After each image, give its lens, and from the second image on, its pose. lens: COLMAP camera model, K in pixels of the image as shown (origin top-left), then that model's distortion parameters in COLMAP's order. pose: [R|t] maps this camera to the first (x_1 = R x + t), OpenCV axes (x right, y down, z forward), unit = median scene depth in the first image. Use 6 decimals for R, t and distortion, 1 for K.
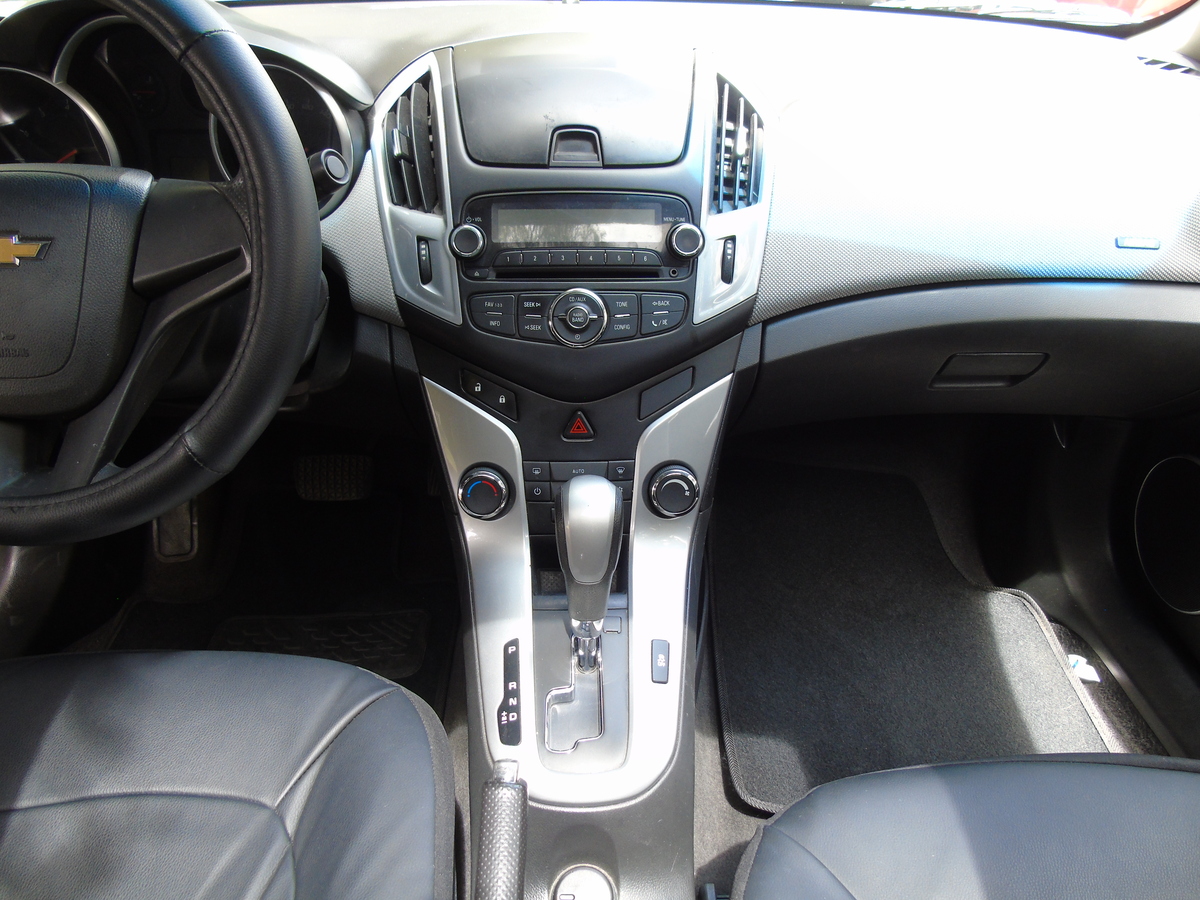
lens RADIAL K [[921.4, 0, 600.0], [0, 921.4, 450.0], [0, 0, 1]] dist [-0.017180, -0.000704]
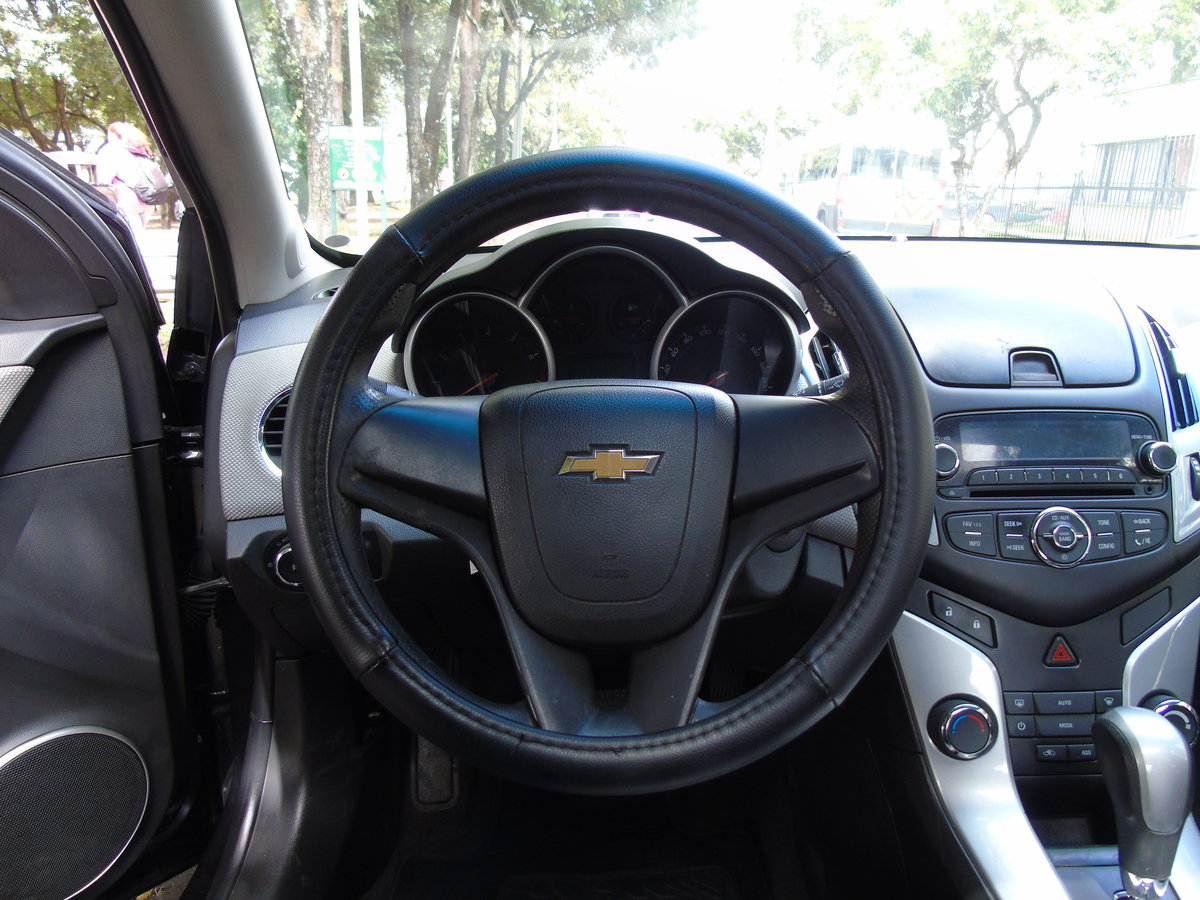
lens RADIAL K [[910.0, 0, 604.0], [0, 910.0, 455.8], [0, 0, 1]] dist [-0.023973, -0.003267]
pose [[0.999916, -0.008071, -0.010128, -0.482347], [0.005334, 0.969296, -0.245840, 0.002959], [0.011801, 0.245765, 0.969257, 0.062955]]
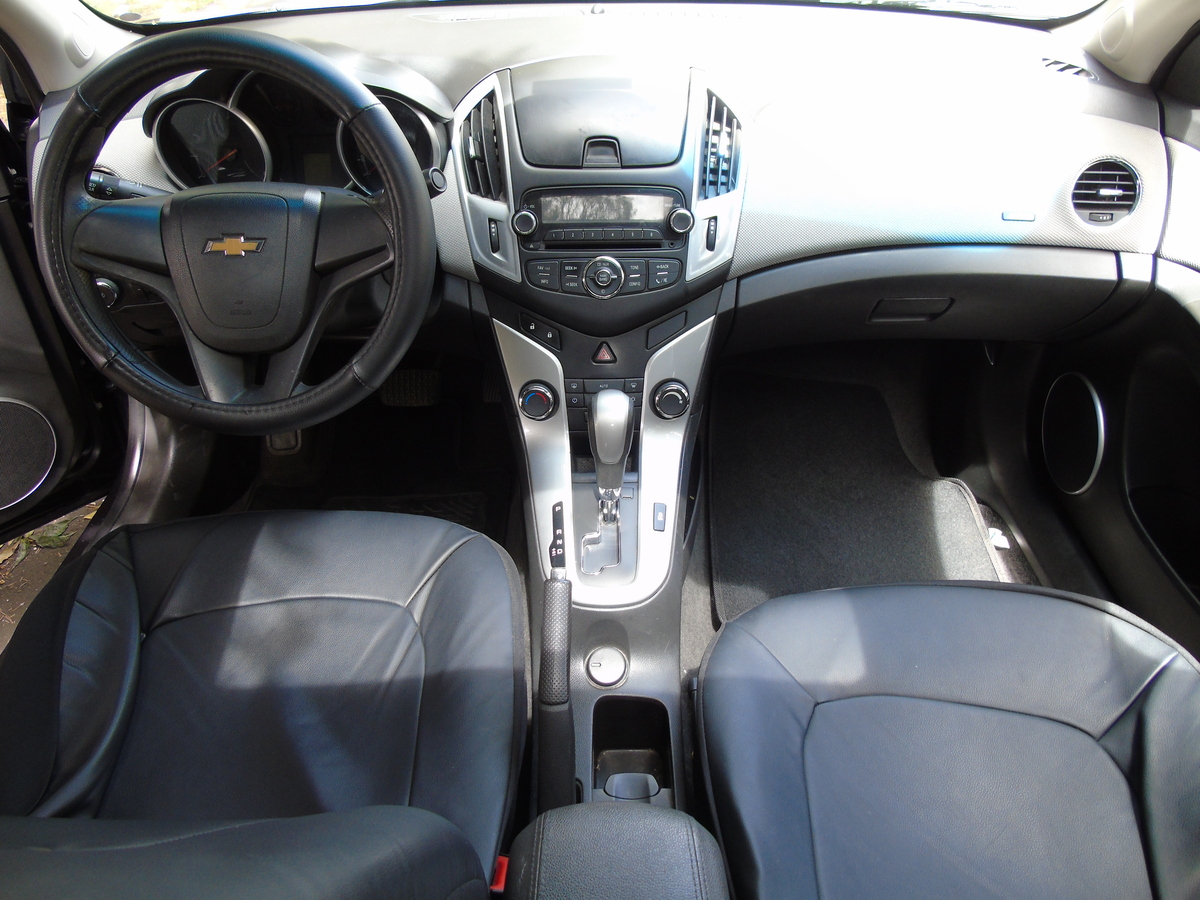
lens RADIAL K [[921.4, 0, 600.0], [0, 921.4, 450.0], [0, 0, 1]] dist [-0.017180, -0.000704]
pose [[0.999585, 0.002979, -0.028667, 0.012028], [-0.000008, 0.994670, 0.103105, -0.025742], [0.028821, -0.103062, 0.994257, -0.424852]]
